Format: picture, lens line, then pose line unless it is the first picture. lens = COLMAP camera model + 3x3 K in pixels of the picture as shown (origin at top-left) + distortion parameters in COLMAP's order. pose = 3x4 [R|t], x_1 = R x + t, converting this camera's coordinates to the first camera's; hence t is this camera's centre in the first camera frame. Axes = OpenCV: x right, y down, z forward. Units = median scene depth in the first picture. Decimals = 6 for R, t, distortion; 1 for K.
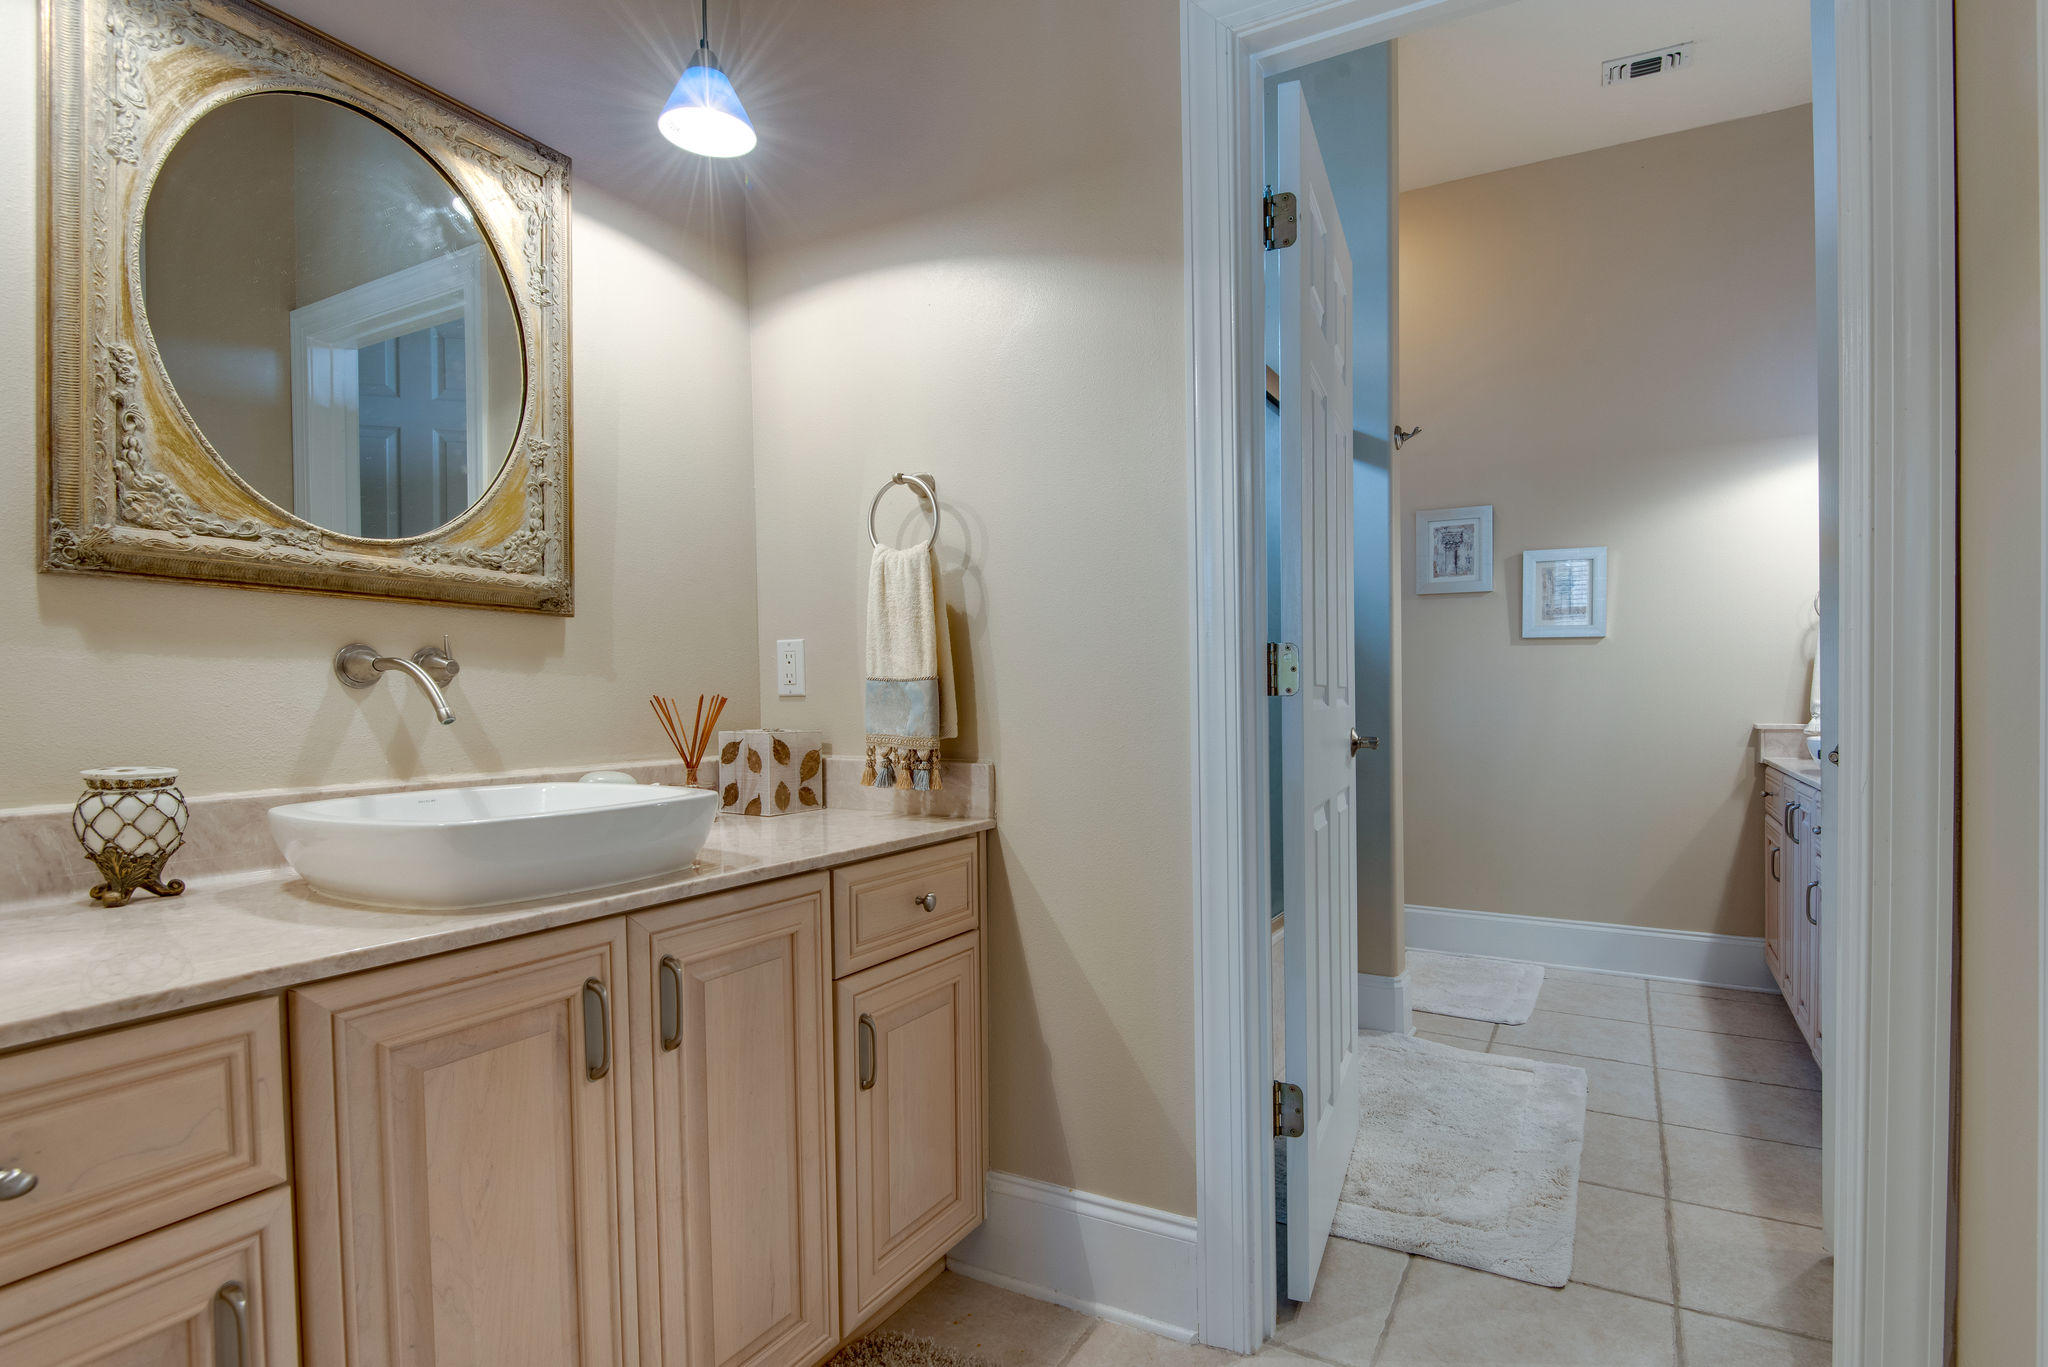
lens RADIAL K [[1064.2, 0, 1029.1], [0, 1064.2, 692.9], [0, 0, 1]] dist [0.013019, -0.000660]
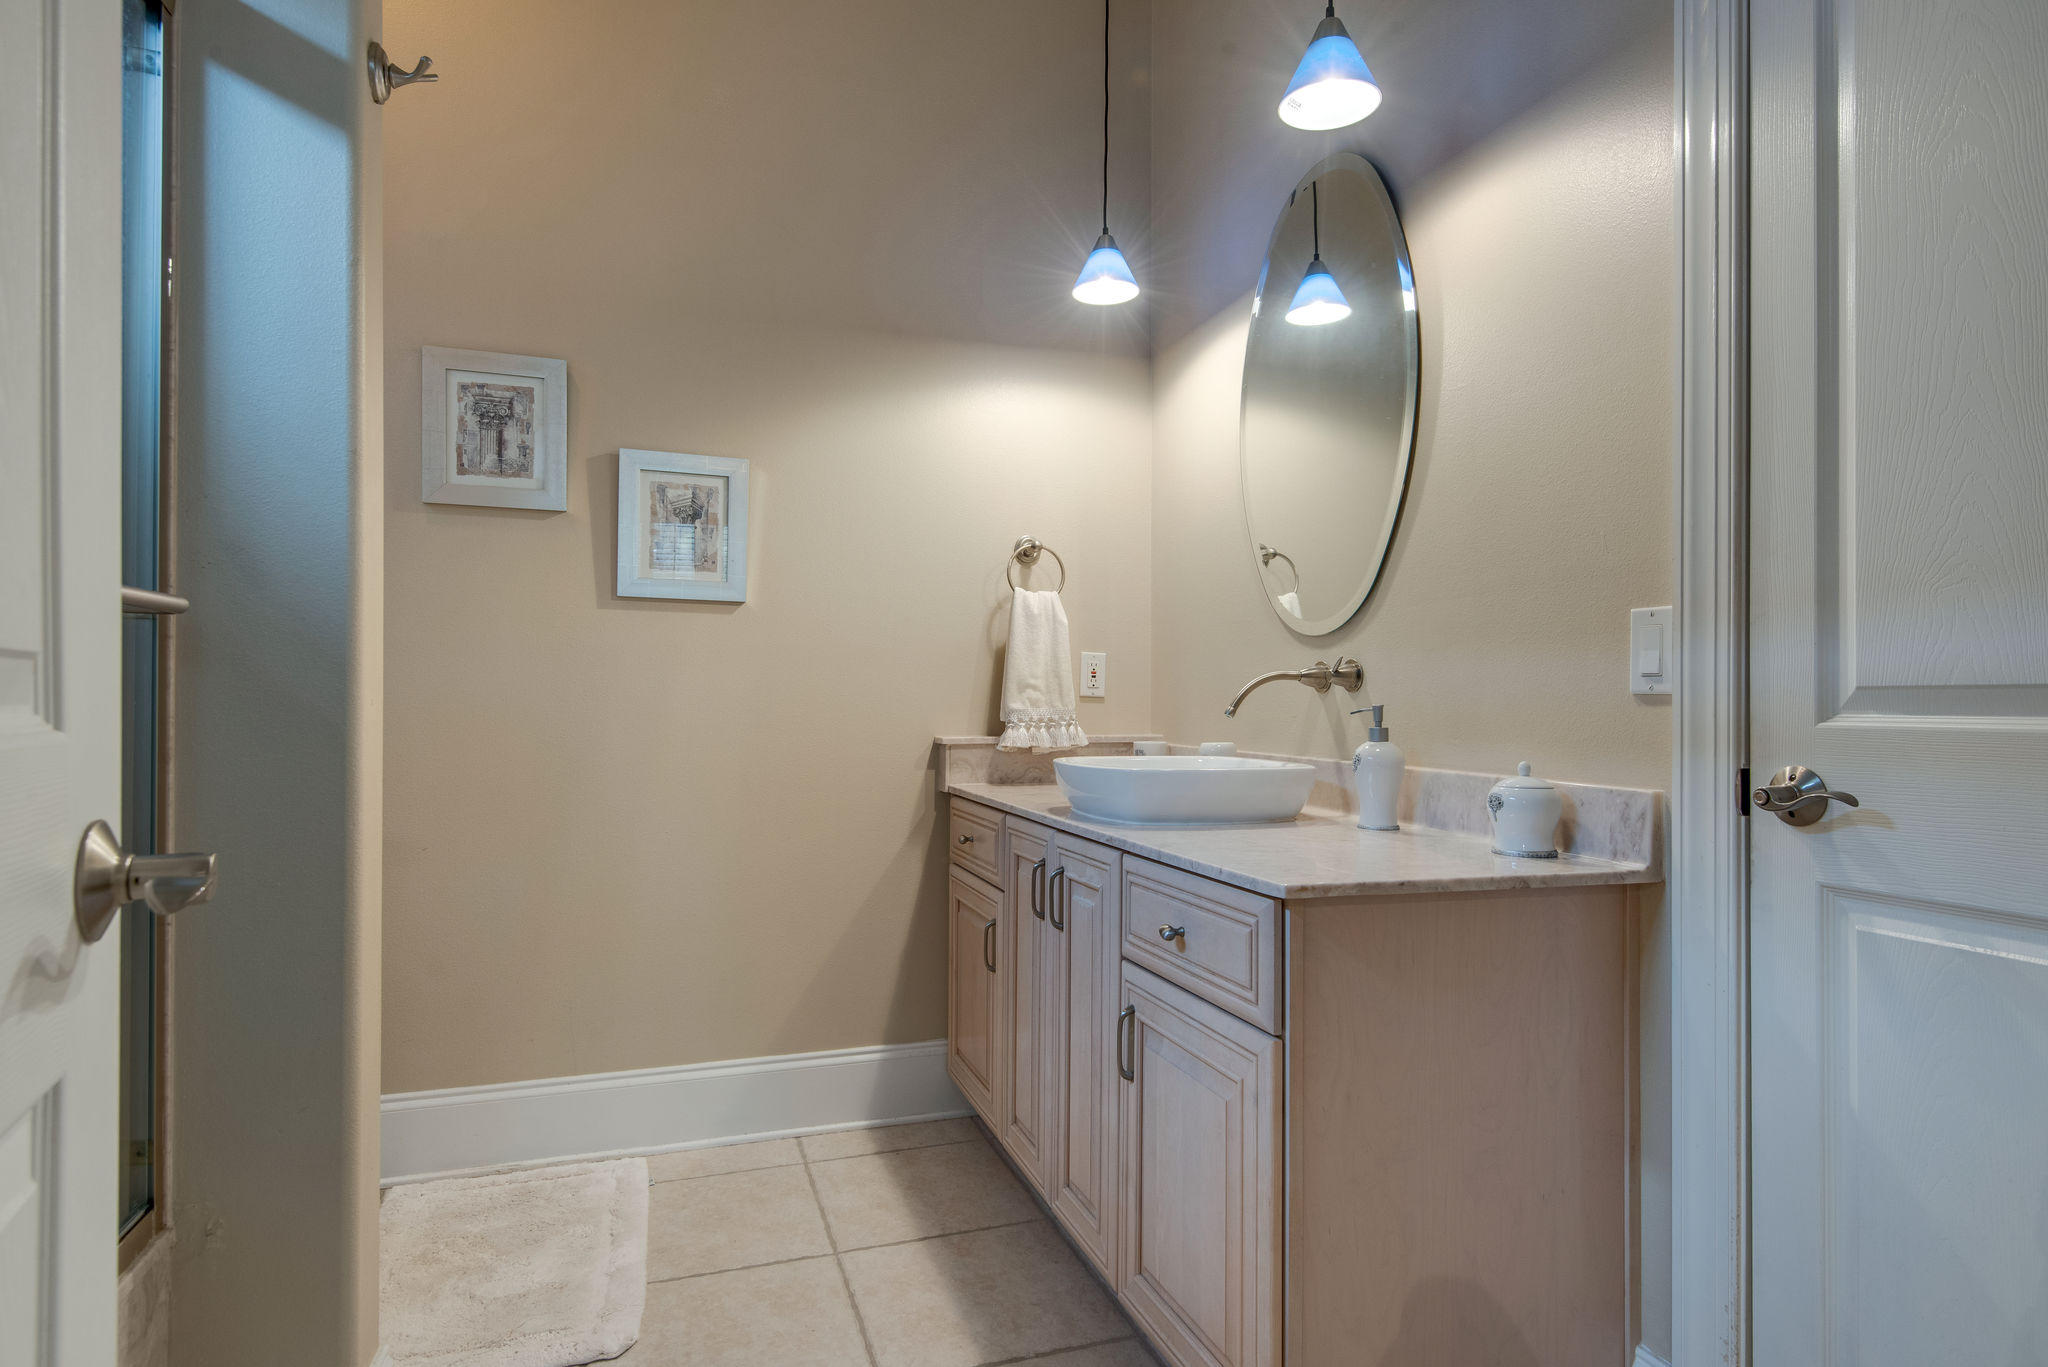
lens RADIAL K [[1064.2, 0, 1028.7], [0, 1064.2, 689.7], [0, 0, 1]] dist [0.013019, -0.000660]
pose [[0.647900, 0.014648, 0.761585, 0.172613], [-0.007385, 0.999889, -0.012949, 0.006122], [-0.761690, 0.002766, 0.647936, 0.472975]]
